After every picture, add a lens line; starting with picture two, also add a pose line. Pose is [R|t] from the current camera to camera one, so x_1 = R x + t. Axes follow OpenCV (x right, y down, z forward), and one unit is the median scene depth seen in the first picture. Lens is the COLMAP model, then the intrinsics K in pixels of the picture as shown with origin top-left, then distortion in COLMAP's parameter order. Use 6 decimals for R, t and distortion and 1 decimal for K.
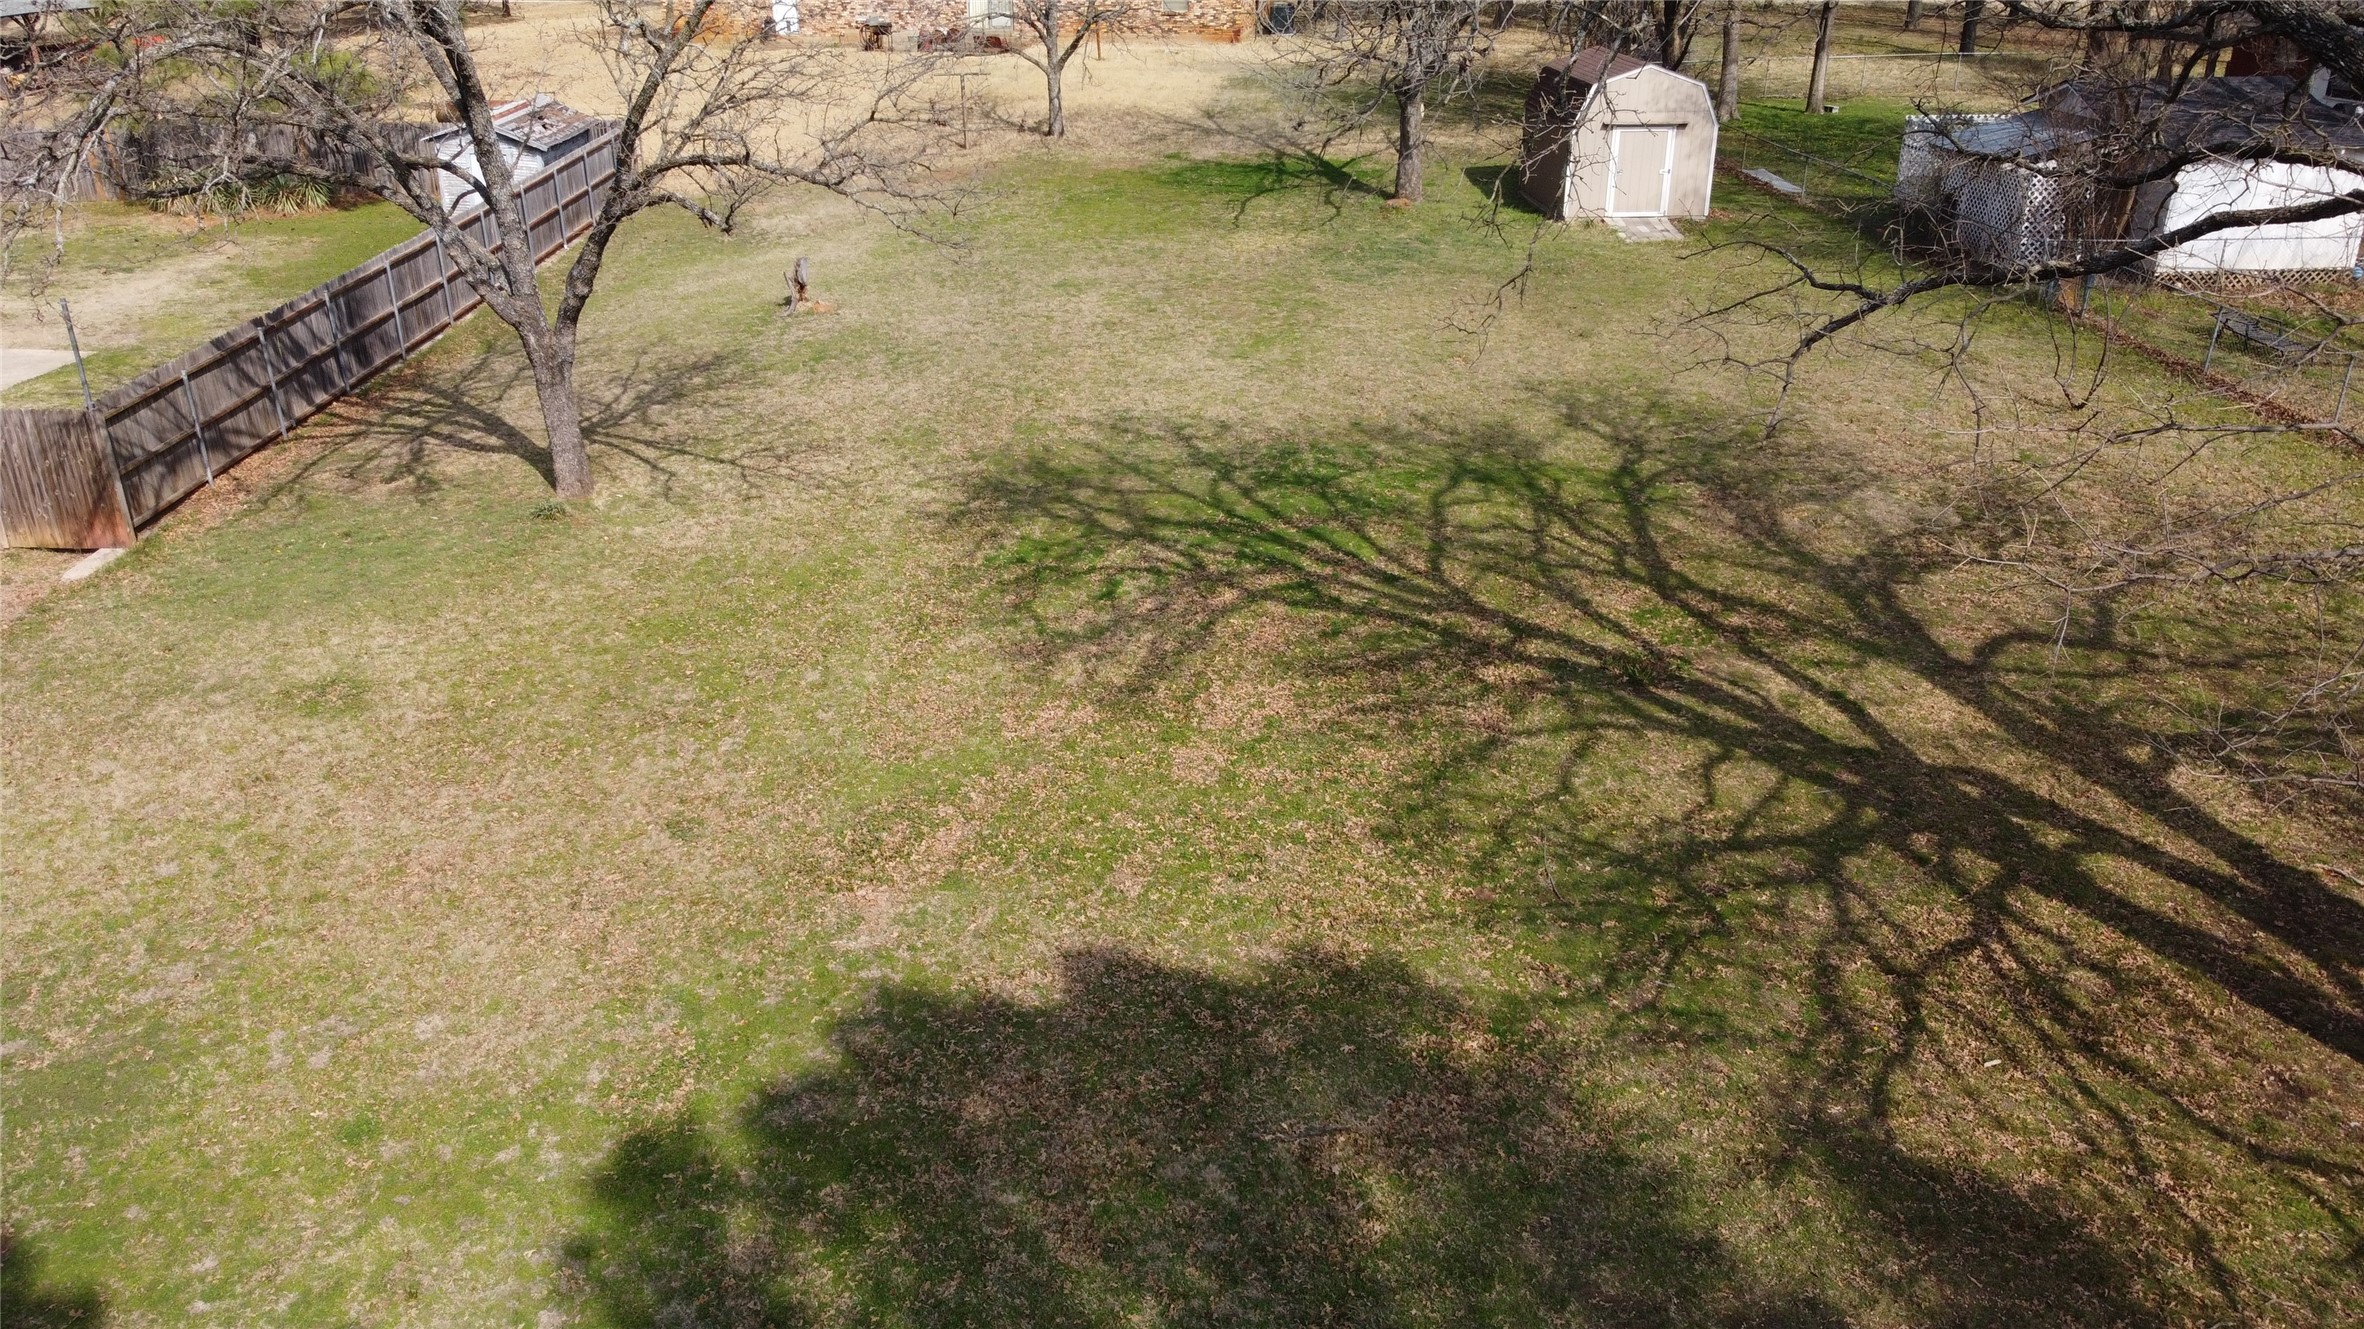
lens RADIAL K [[1797.4, 0, 1168.7], [0, 1797.4, 665.9], [0, 0, 1]] dist [-0.011175, 0.009949]
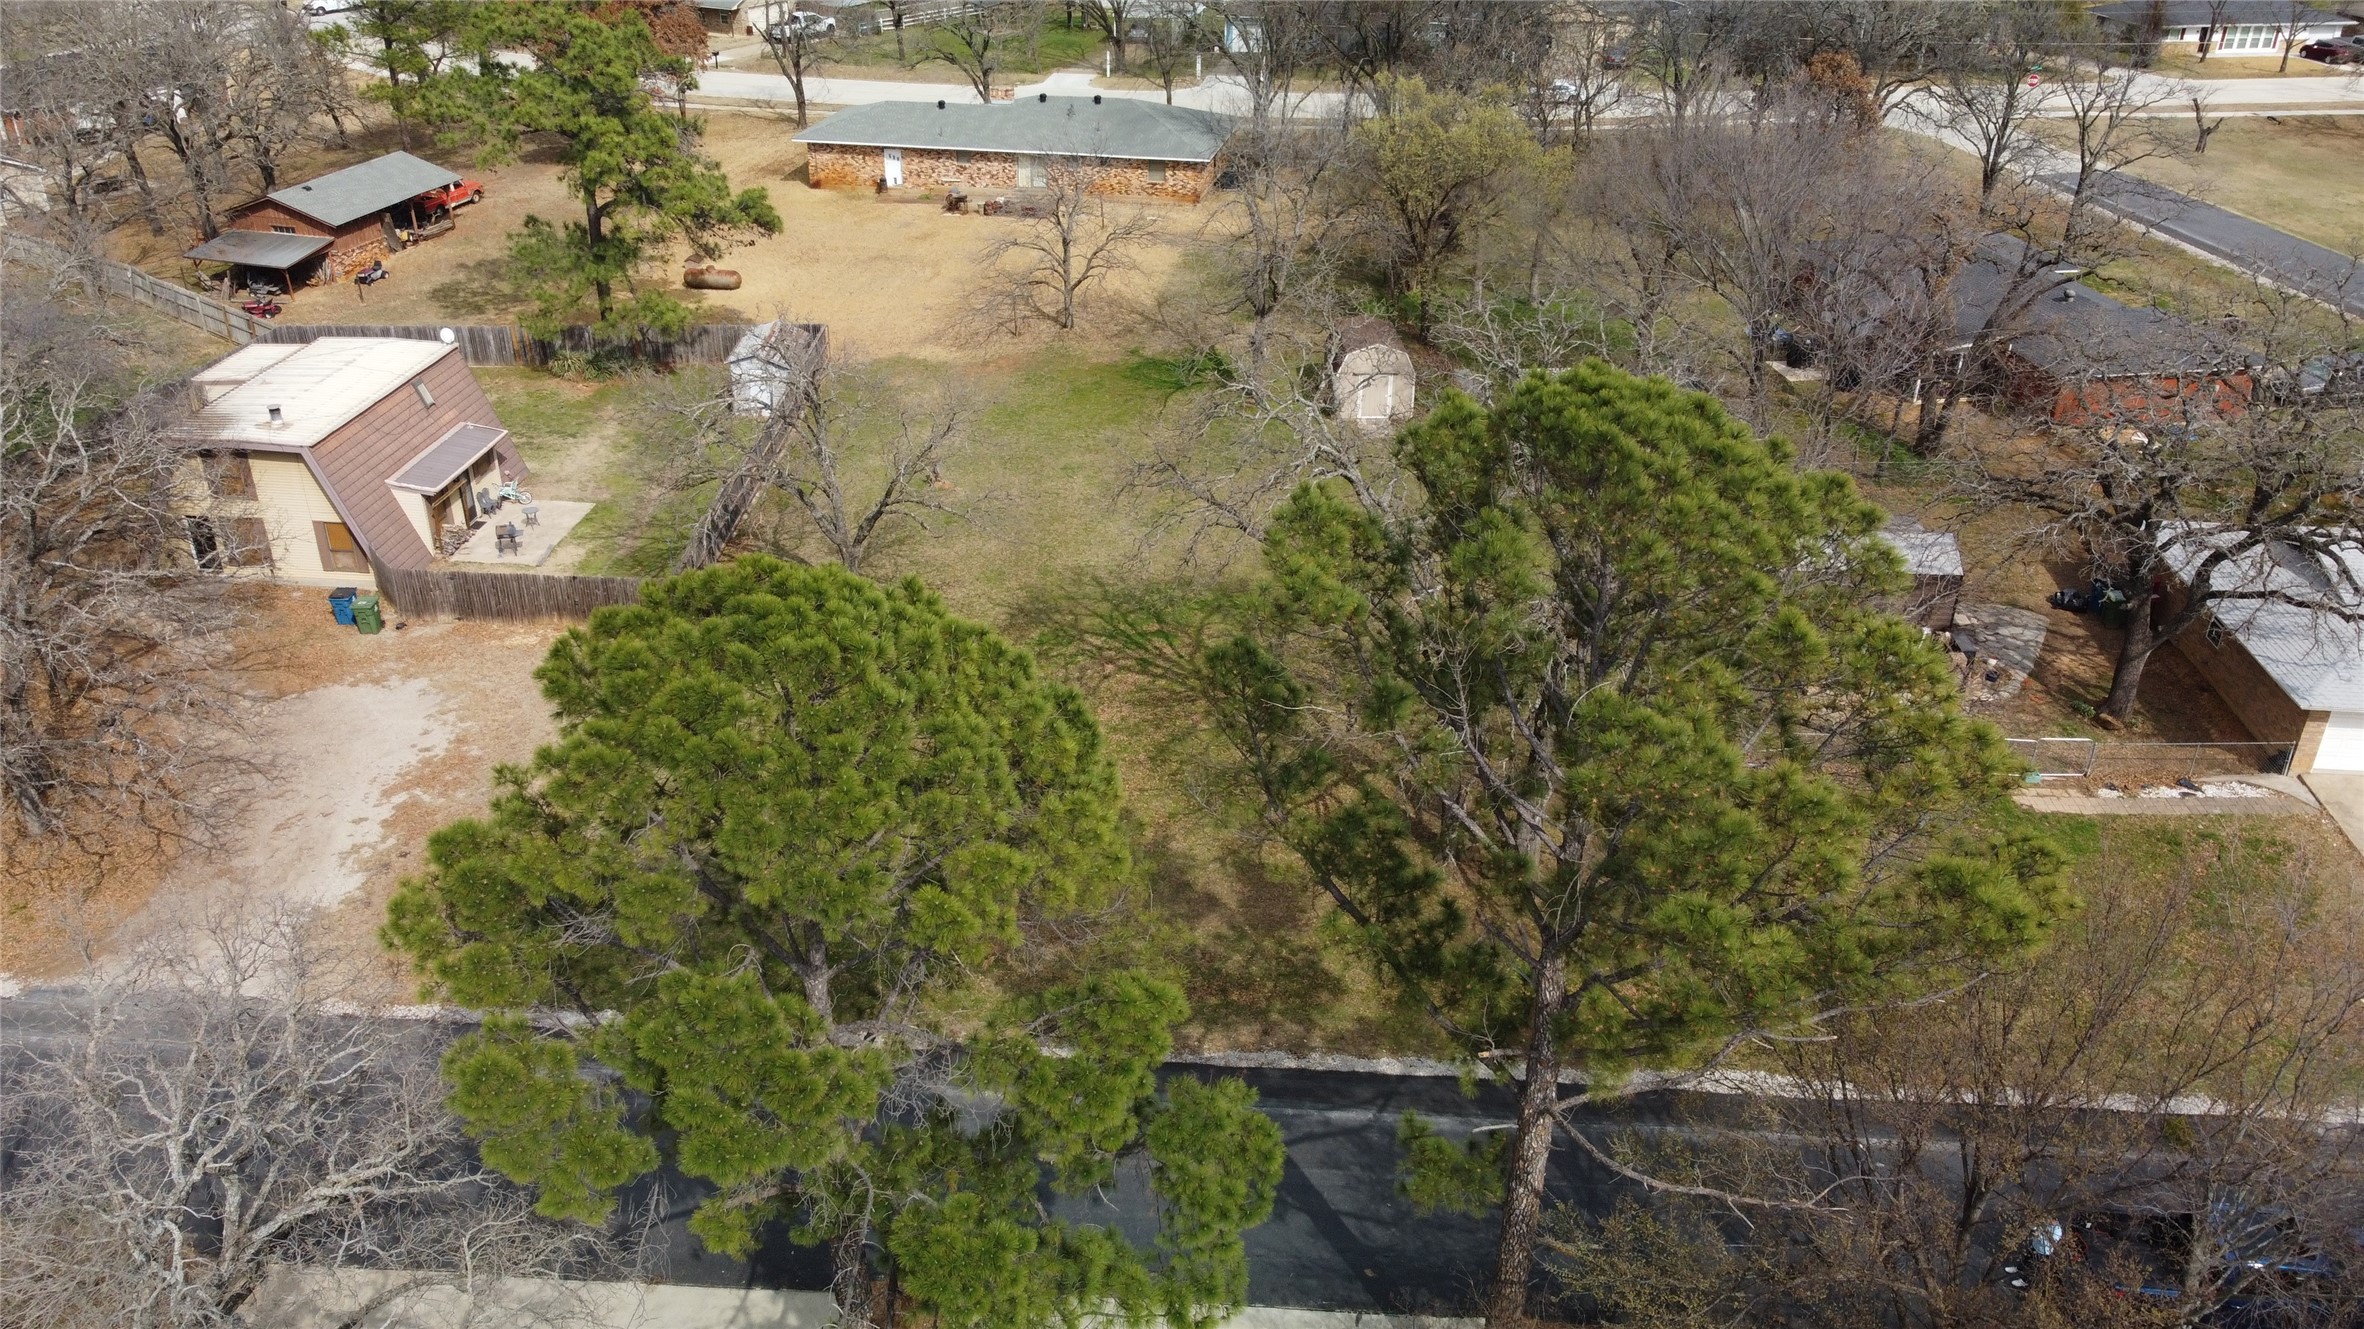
lens RADIAL K [[1797.4, 0, 1185.3], [0, 1797.4, 663.9], [0, 0, 1]] dist [-0.011175, 0.009949]
pose [[0.999806, 0.000758, -0.019693, 0.108560], [0.000867, 0.996604, 0.082339, -0.149779], [0.019688, -0.082340, 0.996410, -0.960013]]
